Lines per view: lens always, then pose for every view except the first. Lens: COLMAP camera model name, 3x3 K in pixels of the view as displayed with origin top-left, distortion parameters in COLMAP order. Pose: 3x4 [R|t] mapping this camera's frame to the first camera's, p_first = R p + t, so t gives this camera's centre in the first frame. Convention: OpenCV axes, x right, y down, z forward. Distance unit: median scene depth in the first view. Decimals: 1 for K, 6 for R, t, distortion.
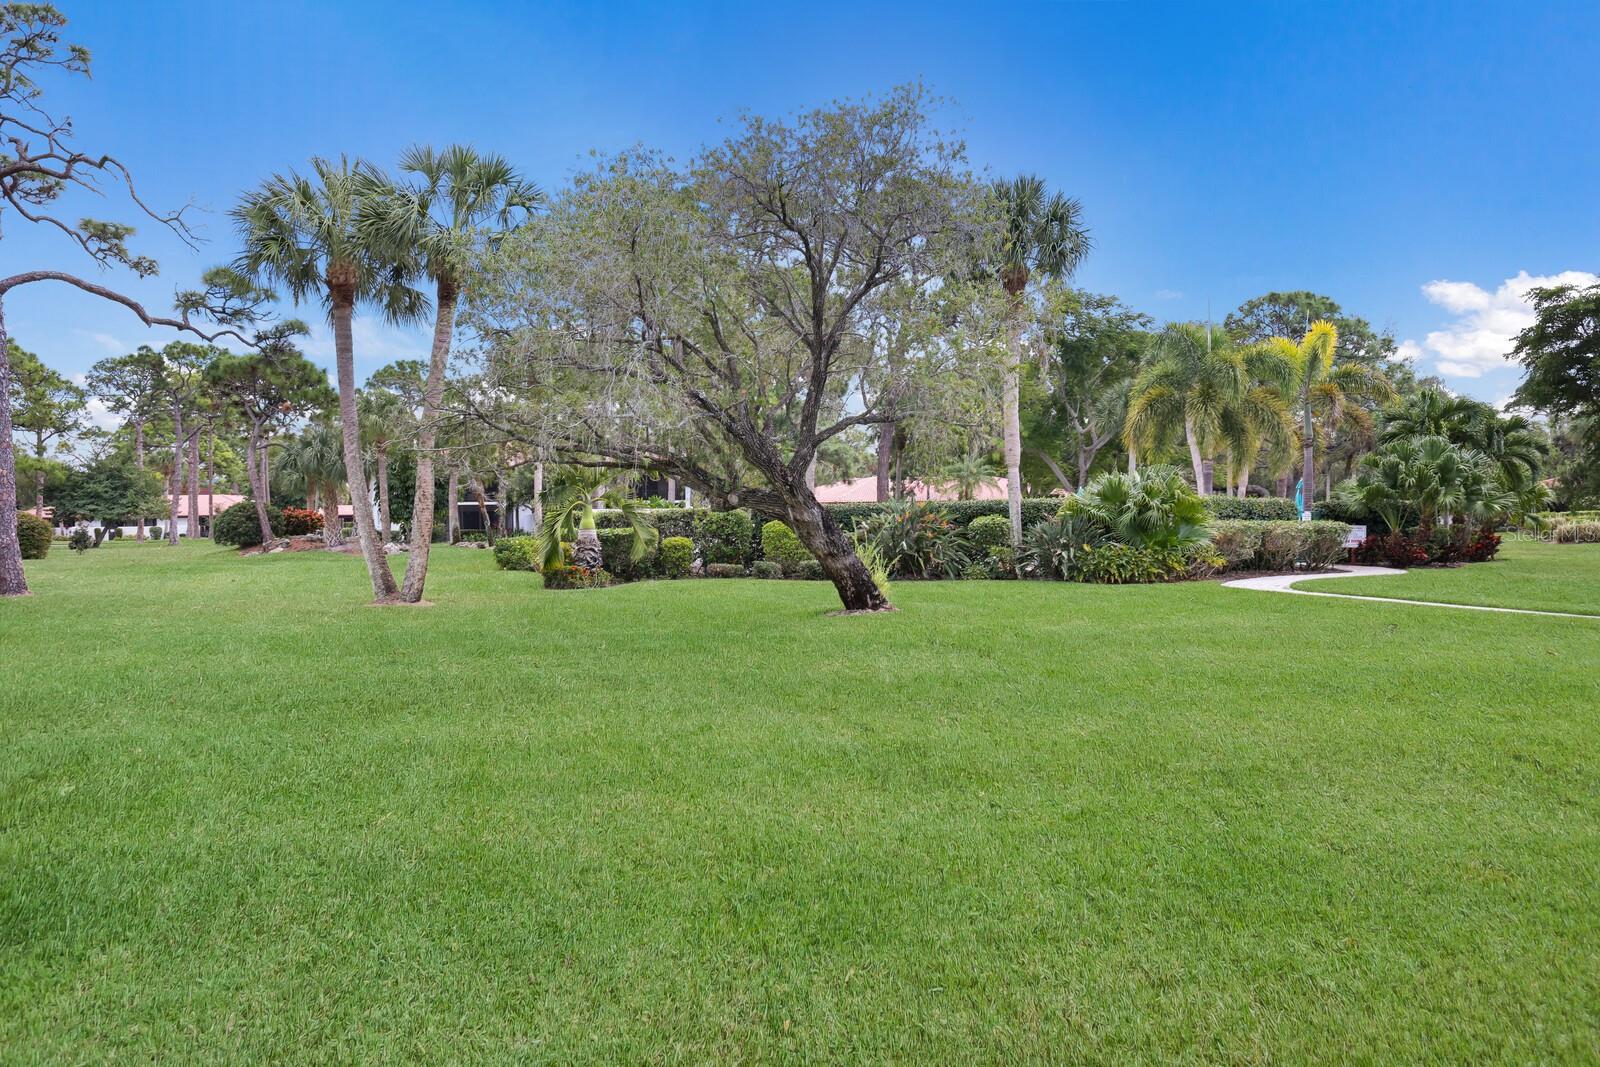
lens RADIAL K [[1185.2, 0, 799.7], [0, 1185.2, 529.4], [0, 0, 1]] dist [0.007892, 0.006524]
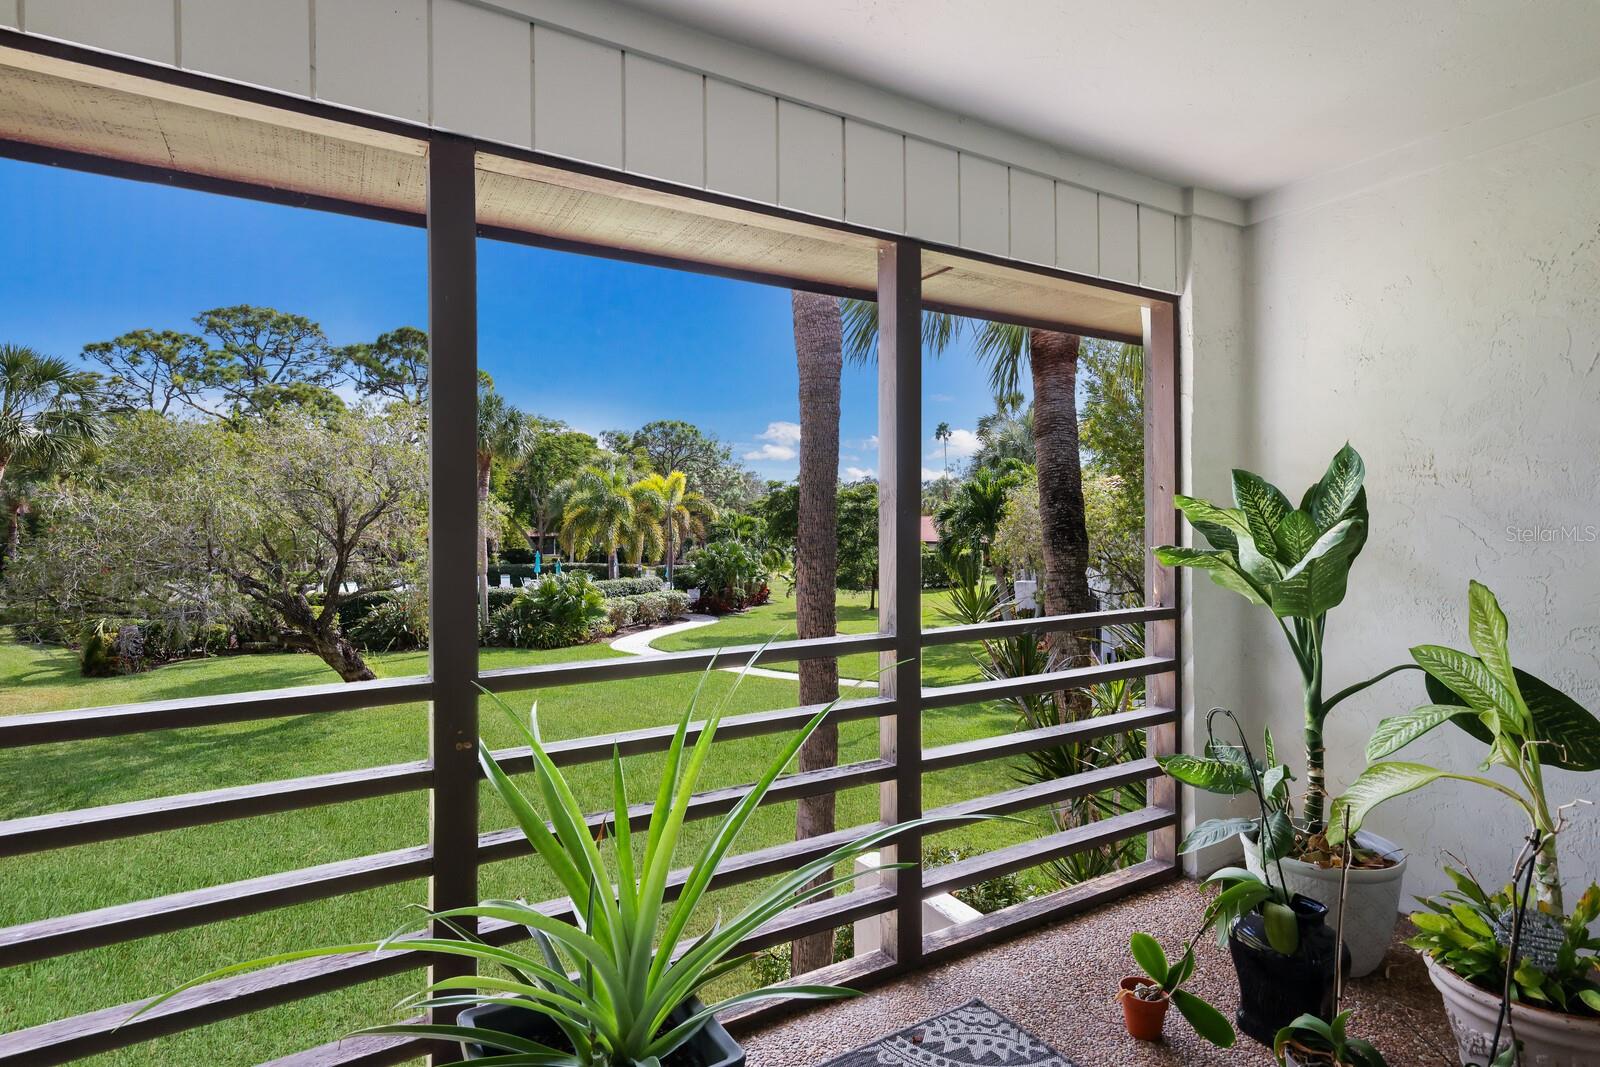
lens RADIAL K [[804.2, 0, 803.0], [0, 804.2, 530.8], [0, 0, 1]] dist [0.000650, 0.000277]
pose [[0.856184, 0.008702, 0.516597, -0.006575], [0.005359, 0.999655, -0.025720, -0.083575], [-0.516643, 0.024789, 0.855842, -0.131571]]
